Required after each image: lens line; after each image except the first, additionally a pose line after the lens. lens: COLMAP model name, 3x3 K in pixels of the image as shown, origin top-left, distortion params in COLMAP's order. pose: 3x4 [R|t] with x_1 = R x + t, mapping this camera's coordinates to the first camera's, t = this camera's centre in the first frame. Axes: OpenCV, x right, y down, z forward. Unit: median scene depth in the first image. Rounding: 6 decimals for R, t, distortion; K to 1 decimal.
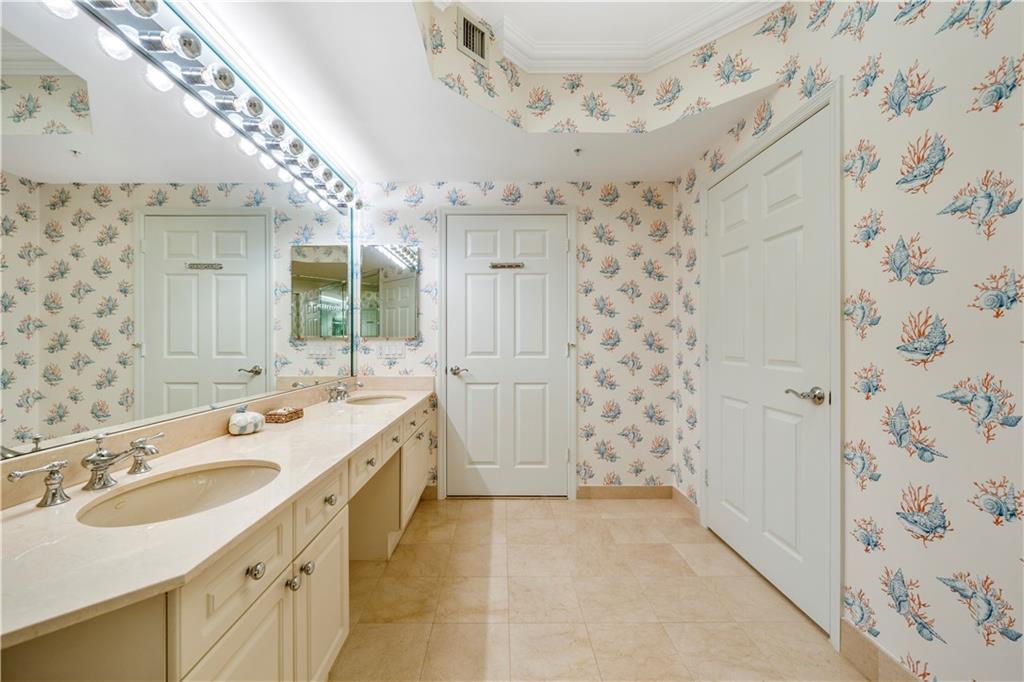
lens RADIAL K [[369.4, 0, 511.2], [0, 369.4, 346.2], [0, 0, 1]] dist [-0.022007, 0.000016]
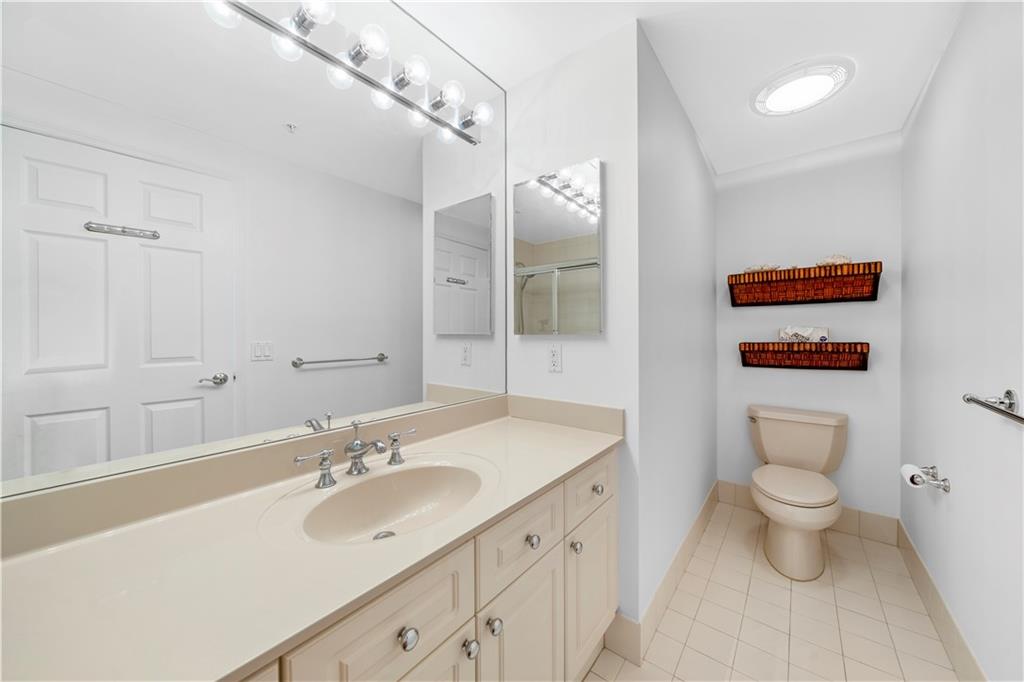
lens RADIAL K [[369.4, 0, 511.2], [0, 369.4, 346.2], [0, 0, 1]] dist [-0.022007, 0.000016]
pose [[0.772160, -0.014556, -0.635261, -0.010576], [0.018308, 0.999832, -0.000655, -0.004162], [0.635164, -0.011124, 0.772297, 0.371070]]
